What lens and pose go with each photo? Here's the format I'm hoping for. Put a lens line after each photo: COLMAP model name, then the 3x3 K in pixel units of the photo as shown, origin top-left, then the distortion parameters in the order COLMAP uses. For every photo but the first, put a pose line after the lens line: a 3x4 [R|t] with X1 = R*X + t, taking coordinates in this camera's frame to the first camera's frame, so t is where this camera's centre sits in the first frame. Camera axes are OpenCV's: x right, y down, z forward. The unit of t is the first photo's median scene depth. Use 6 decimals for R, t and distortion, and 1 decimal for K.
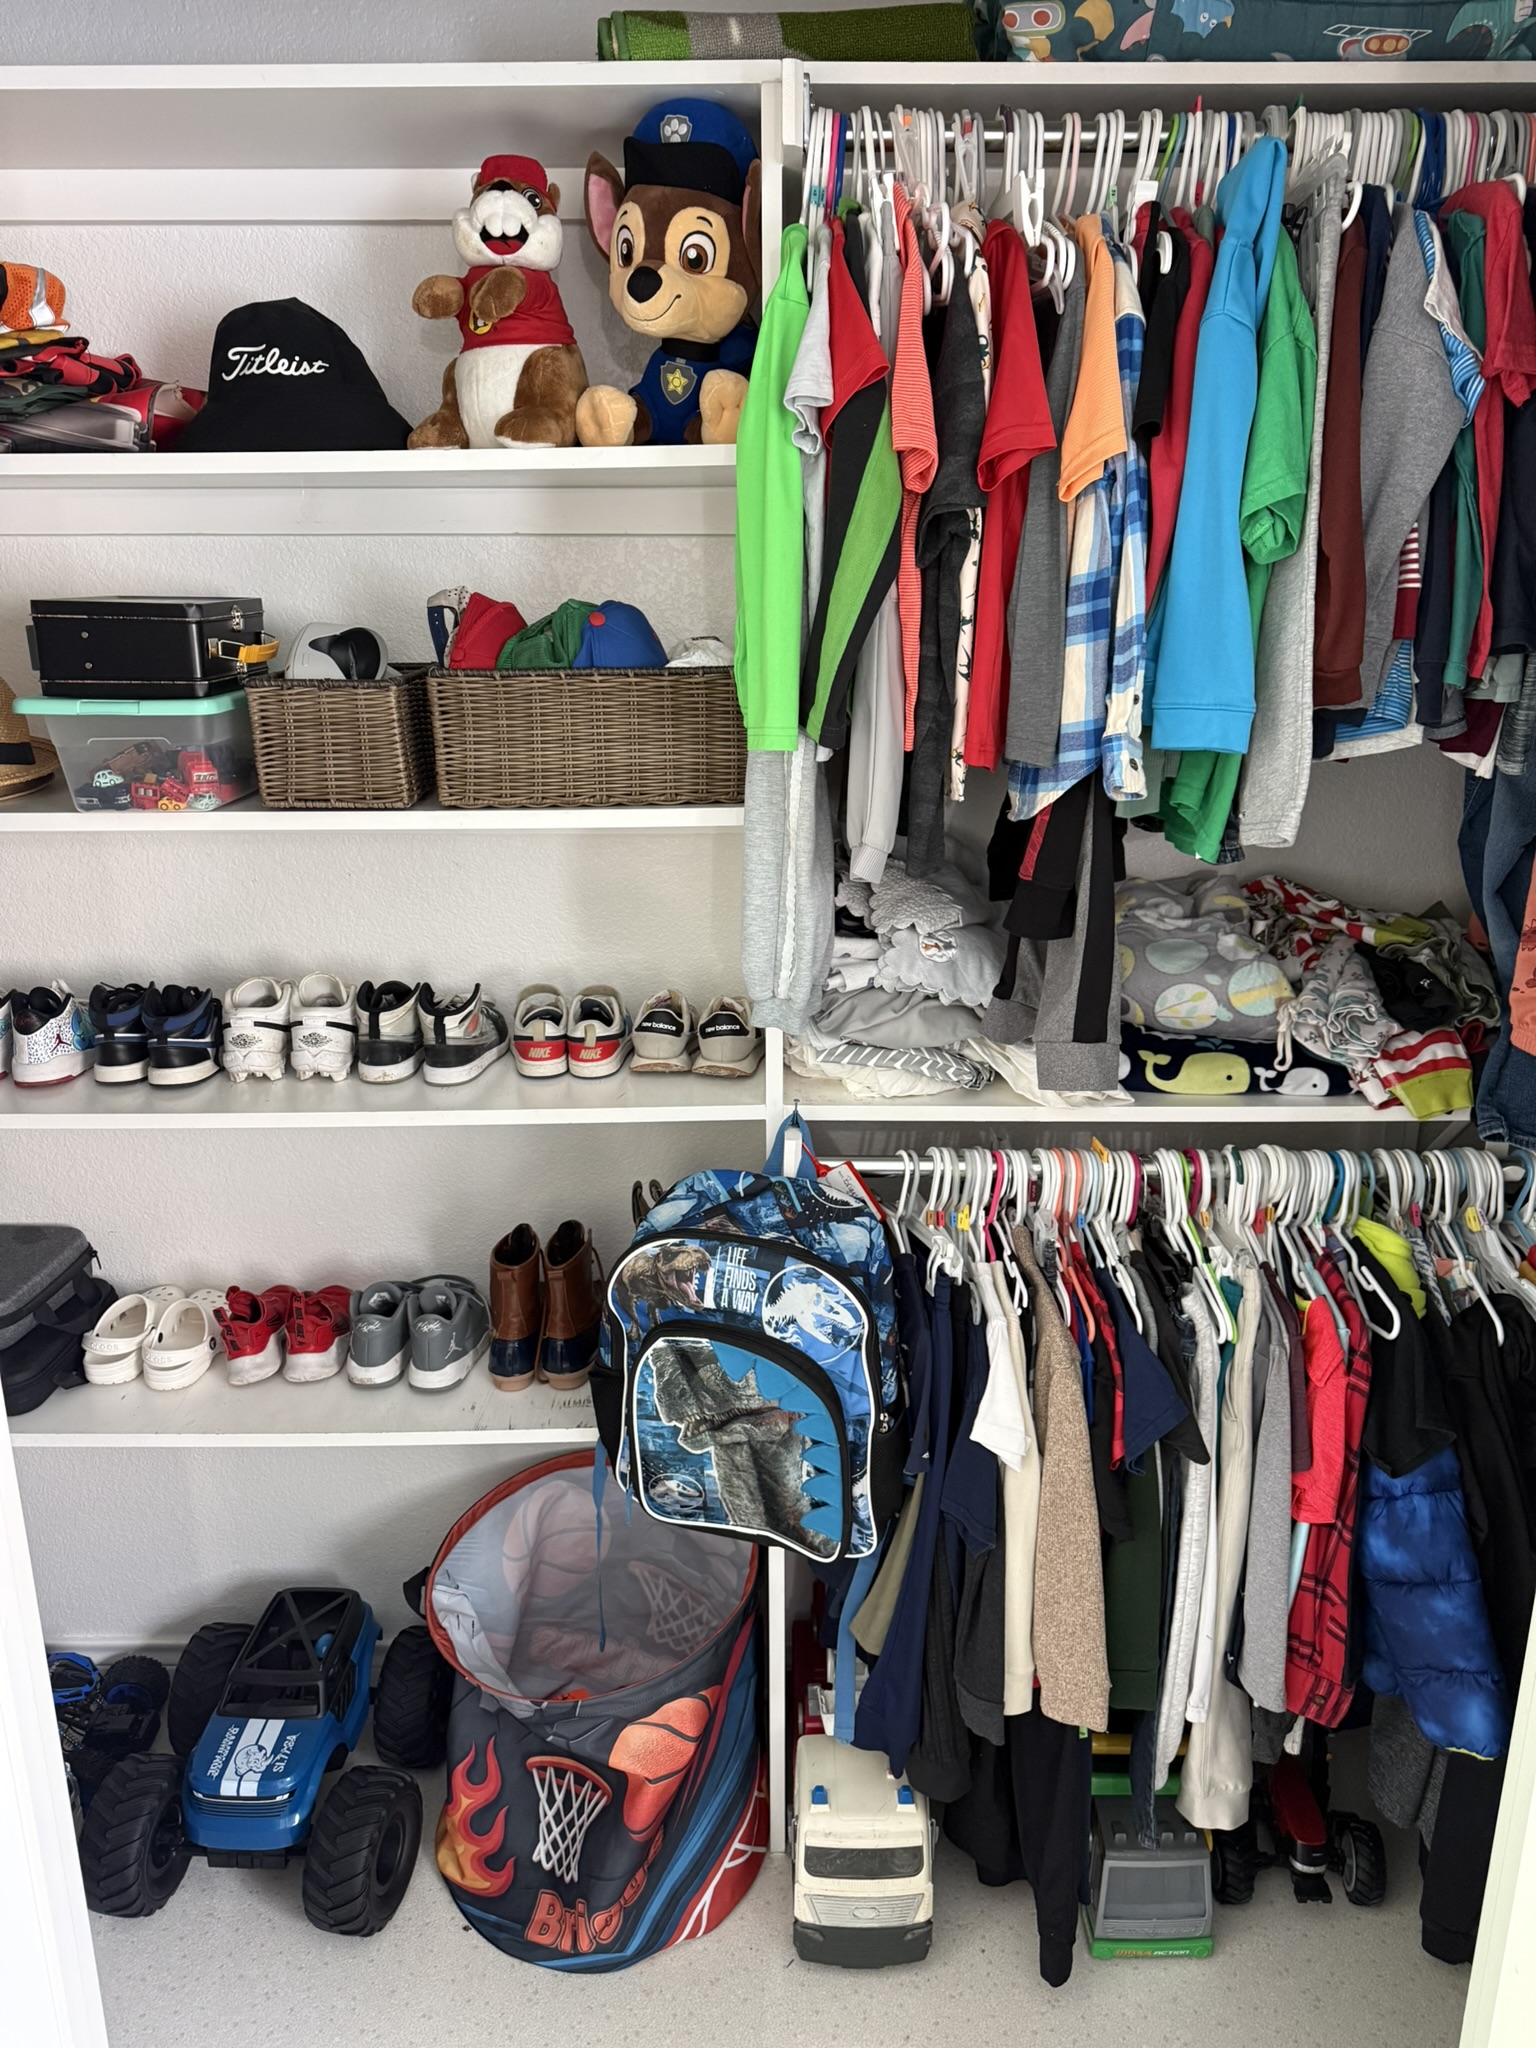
lens RADIAL K [[1429.2, 0, 759.6], [0, 1429.2, 1031.0], [0, 0, 1]] dist [0.080803, -0.101820]
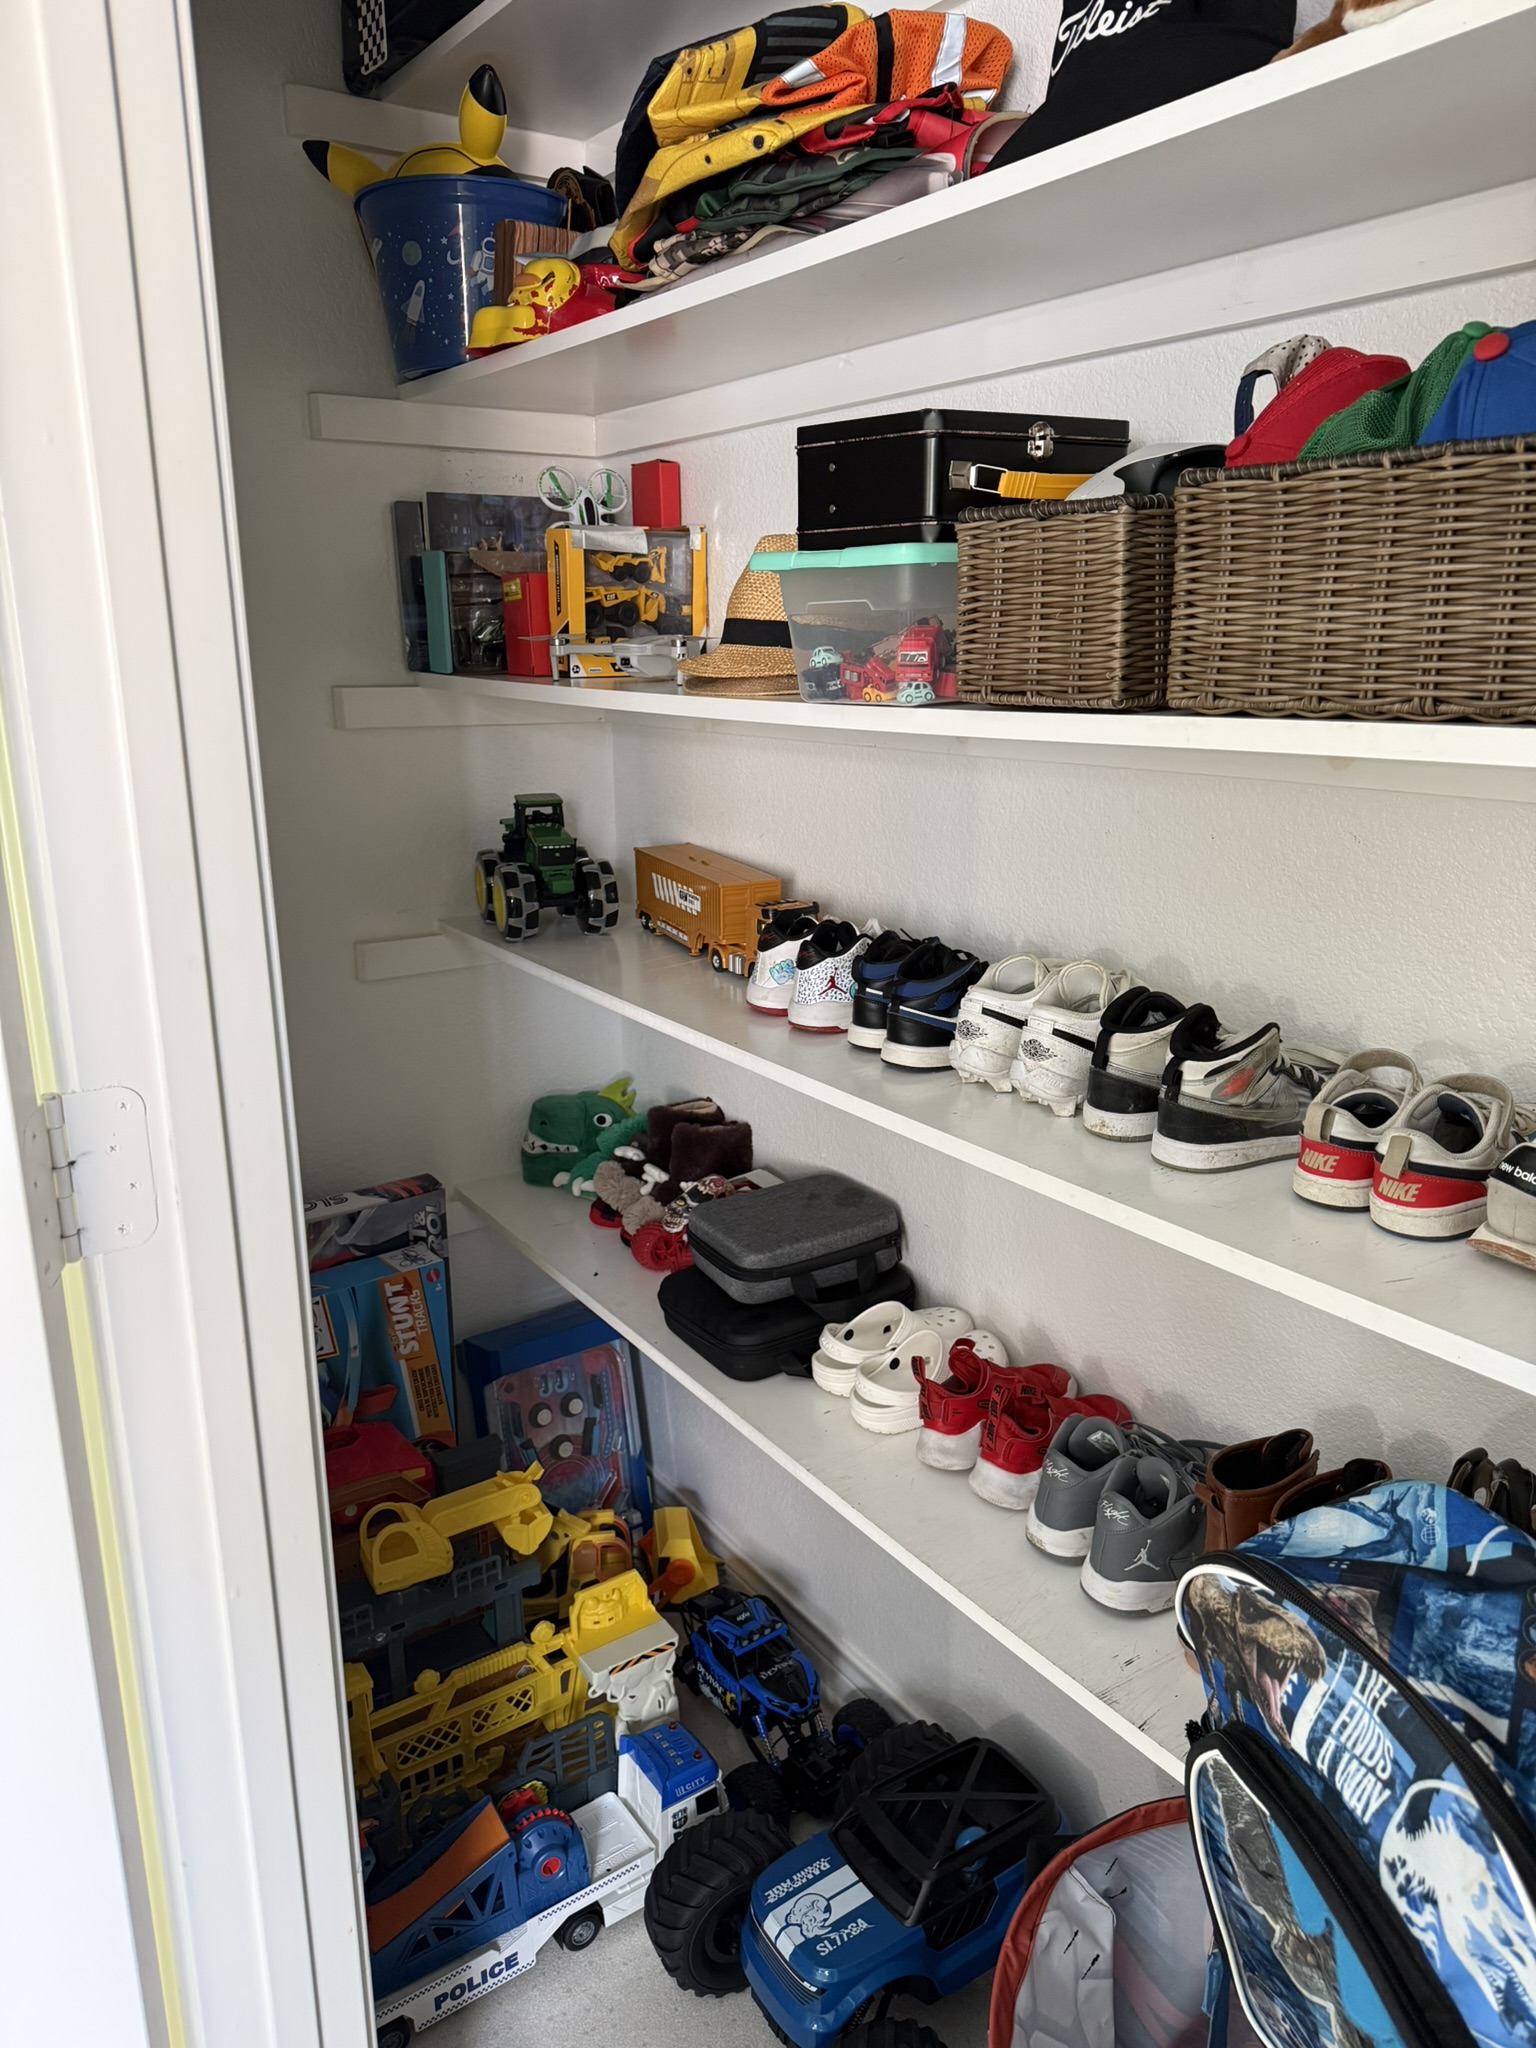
lens RADIAL K [[1429.2, 0, 759.6], [0, 1429.2, 1031.0], [0, 0, 1]] dist [0.080803, -0.101820]
pose [[0.561700, 0.216489, -0.798514, 0.175643], [-0.228254, 0.968250, 0.101945, -0.043836], [0.795231, 0.125002, 0.593281, 0.475423]]
